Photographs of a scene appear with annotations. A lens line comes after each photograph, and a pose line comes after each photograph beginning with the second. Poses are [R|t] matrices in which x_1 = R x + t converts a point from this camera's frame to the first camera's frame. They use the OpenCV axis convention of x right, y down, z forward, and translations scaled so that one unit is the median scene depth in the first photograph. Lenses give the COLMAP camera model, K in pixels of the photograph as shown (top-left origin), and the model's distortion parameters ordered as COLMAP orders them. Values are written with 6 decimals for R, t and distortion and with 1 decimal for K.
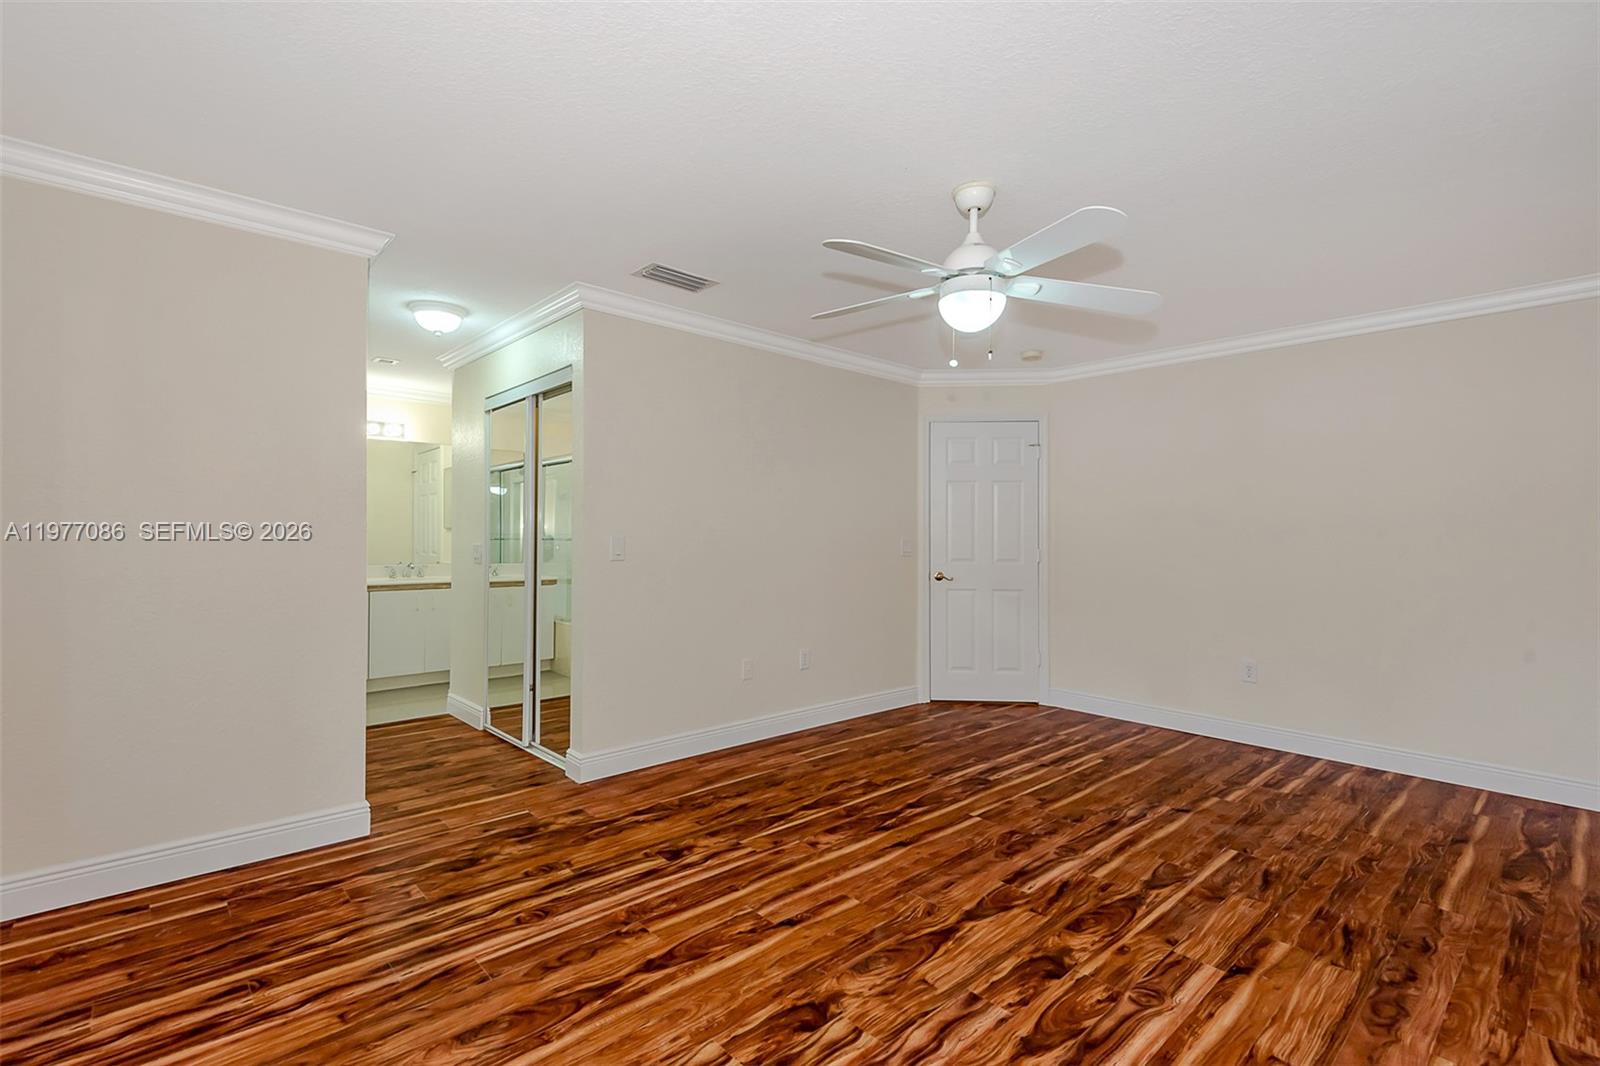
lens RADIAL K [[742.5, 0, 794.7], [0, 742.5, 524.7], [0, 0, 1]] dist [0.021129, -0.012042]
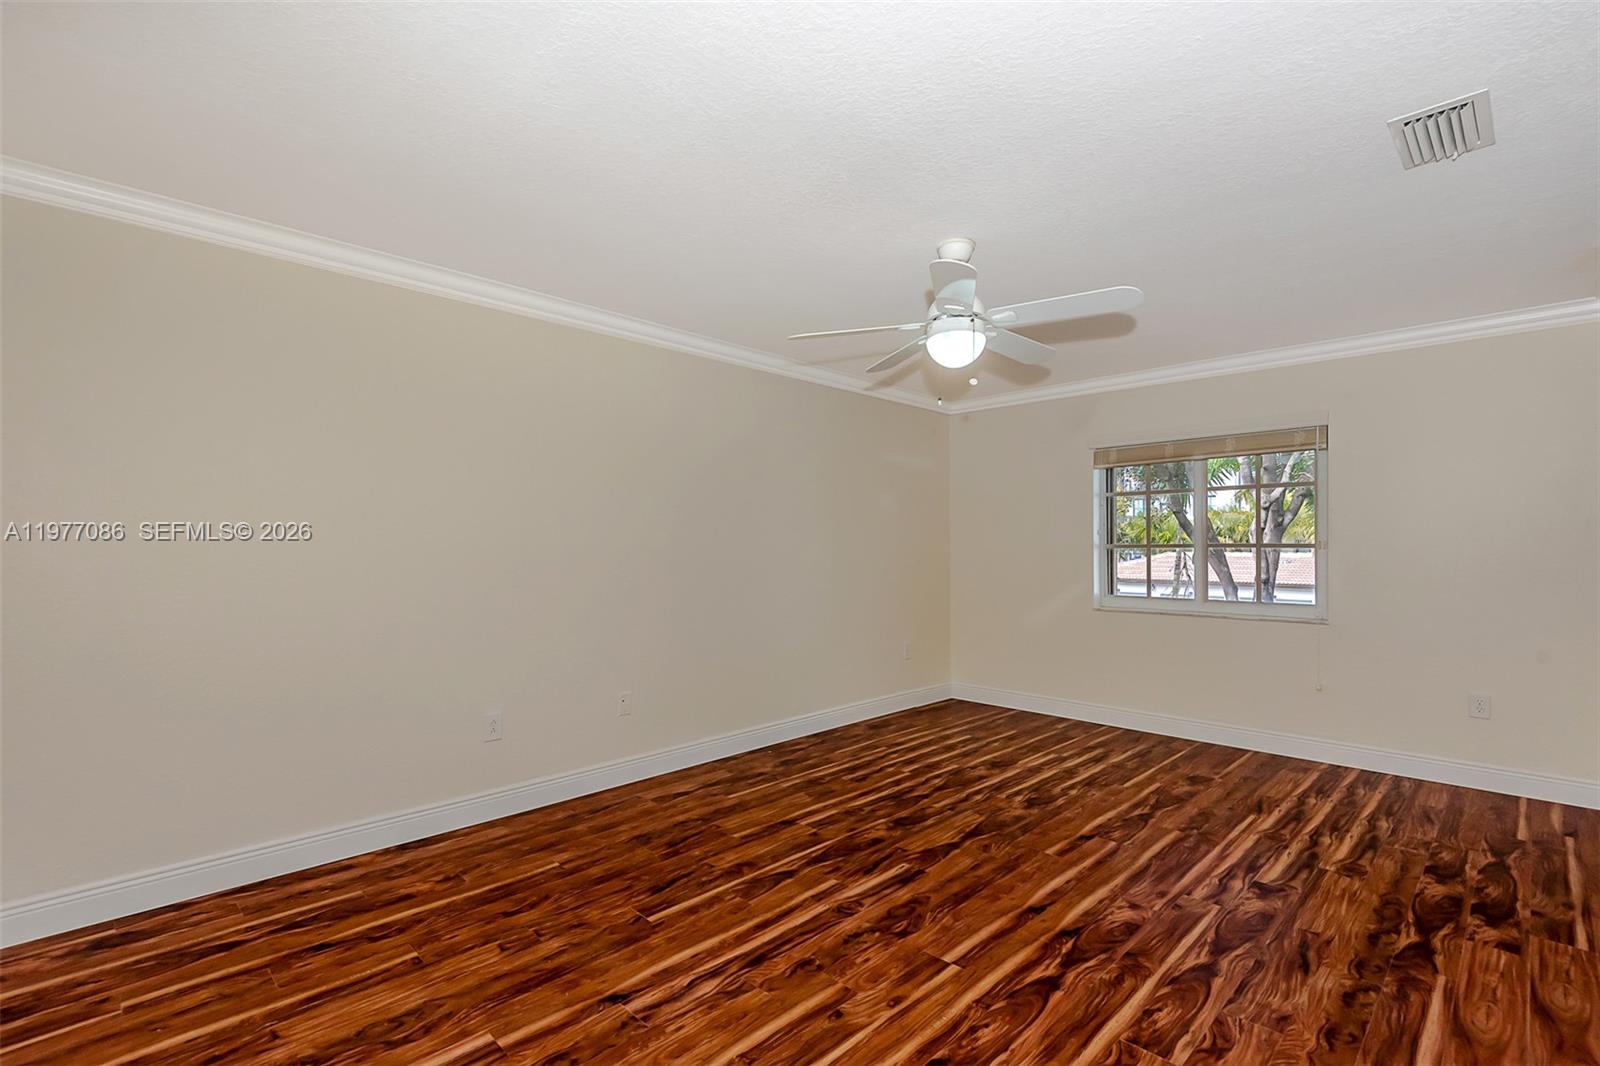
lens RADIAL K [[738.5, 0, 796.7], [0, 738.5, 506.5], [0, 0, 1]] dist [0.001490, -0.000807]
pose [[-0.999275, -0.011133, -0.036411, 0.505044], [-0.008469, 0.997330, -0.072533, 0.030856], [0.037121, -0.072172, -0.996701, 2.077531]]
